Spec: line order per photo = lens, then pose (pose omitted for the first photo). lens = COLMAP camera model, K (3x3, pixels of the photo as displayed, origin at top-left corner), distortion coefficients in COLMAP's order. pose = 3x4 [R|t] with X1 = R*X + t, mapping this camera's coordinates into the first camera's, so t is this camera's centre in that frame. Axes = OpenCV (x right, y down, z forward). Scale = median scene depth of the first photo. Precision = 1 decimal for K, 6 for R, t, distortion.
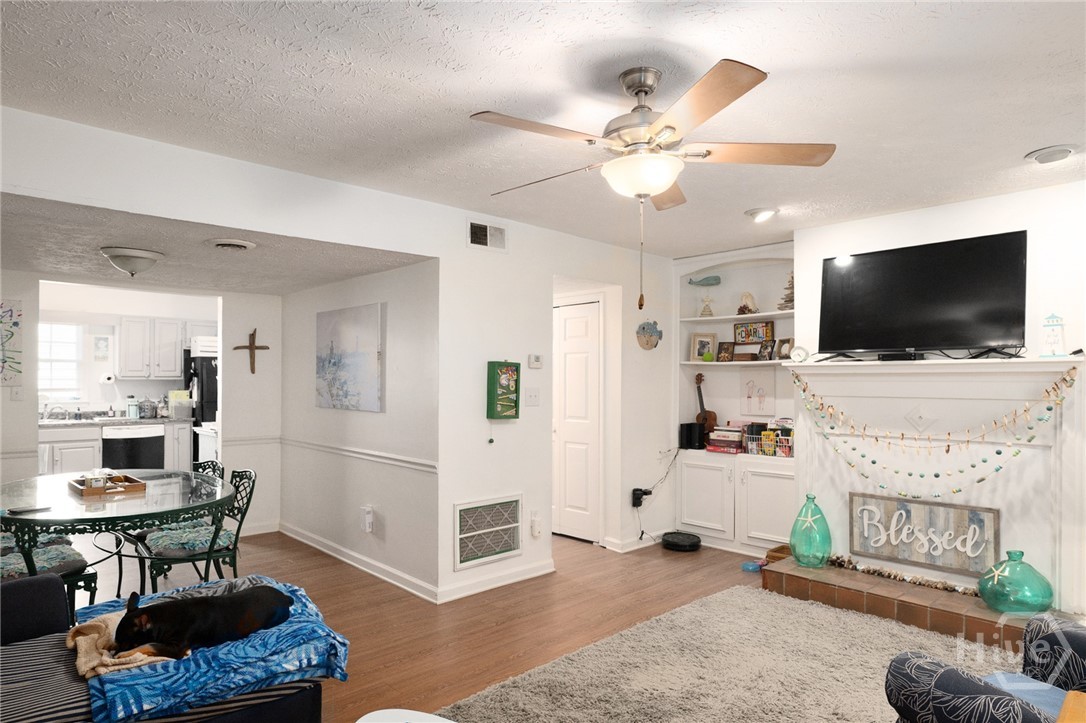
lens RADIAL K [[631.3, 0, 525.7], [0, 631.3, 382.7], [0, 0, 1]] dist [-0.000693, -0.002794]
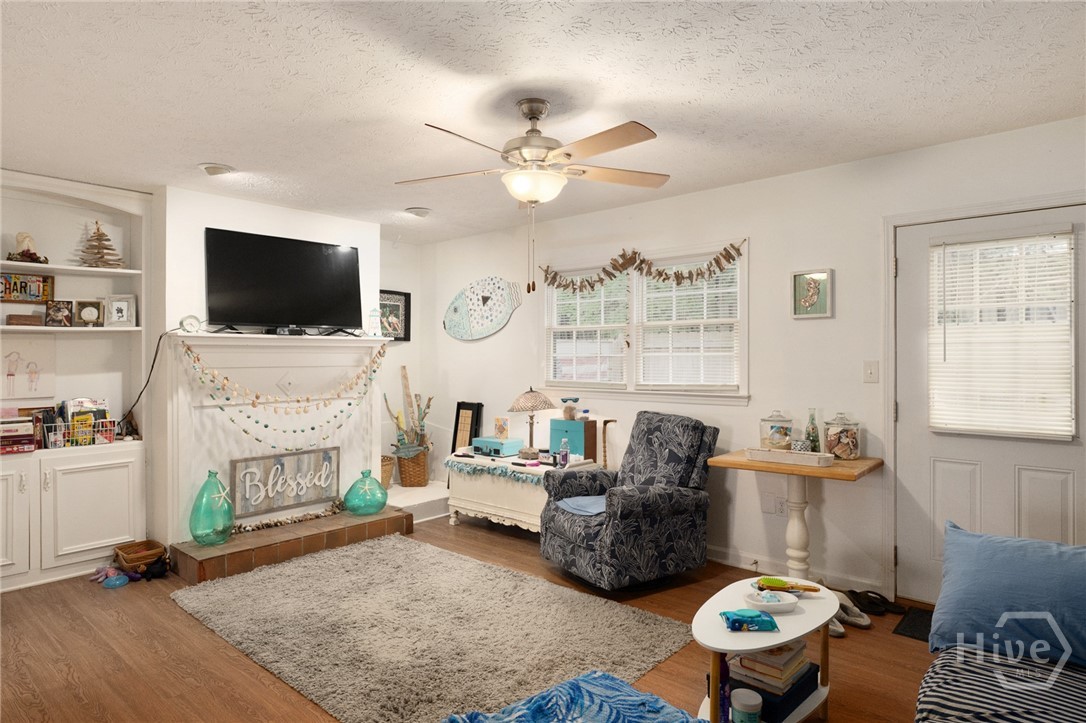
lens RADIAL K [[631.3, 0, 541.5], [0, 631.3, 356.1], [0, 0, 1]] dist [-0.000693, -0.002794]
pose [[-0.109701, -0.001411, 0.993964, -0.598560], [0.002139, 0.999996, 0.001656, 0.002463], [-0.993962, 0.002307, -0.109698, 0.641712]]
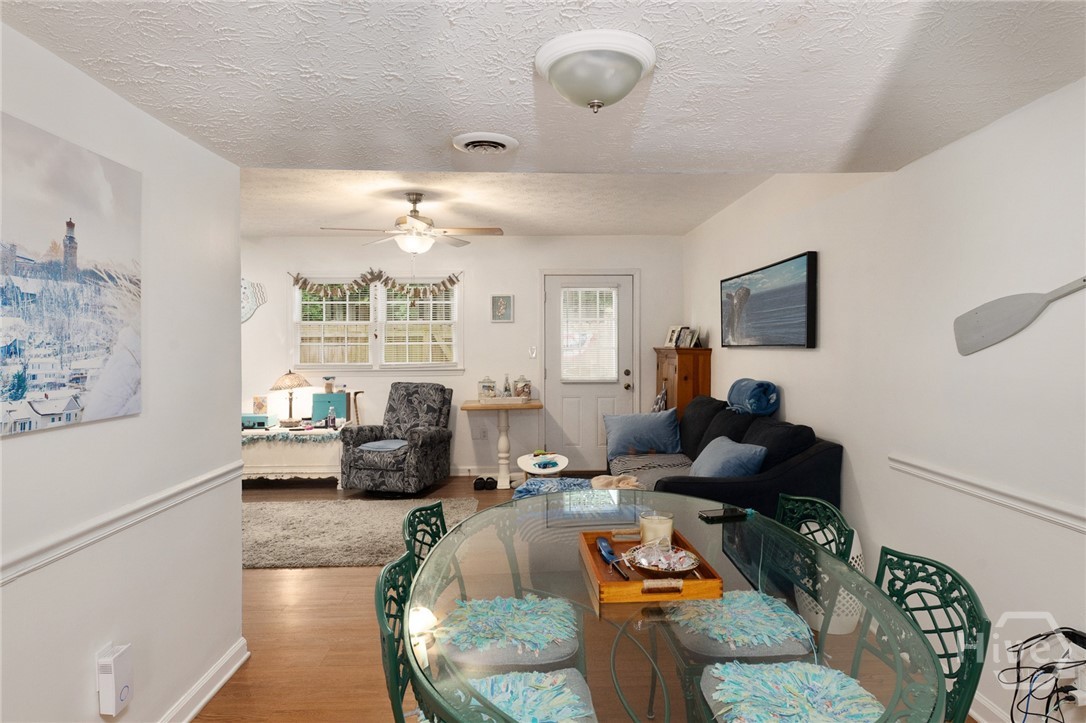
lens RADIAL K [[631.3, 0, 546.9], [0, 631.3, 357.3], [0, 0, 1]] dist [-0.000693, -0.002794]
pose [[-0.766582, -0.011614, 0.642042, -0.845818], [0.005383, 0.999685, 0.024510, -0.000514], [-0.642124, 0.022245, -0.766278, 1.317998]]
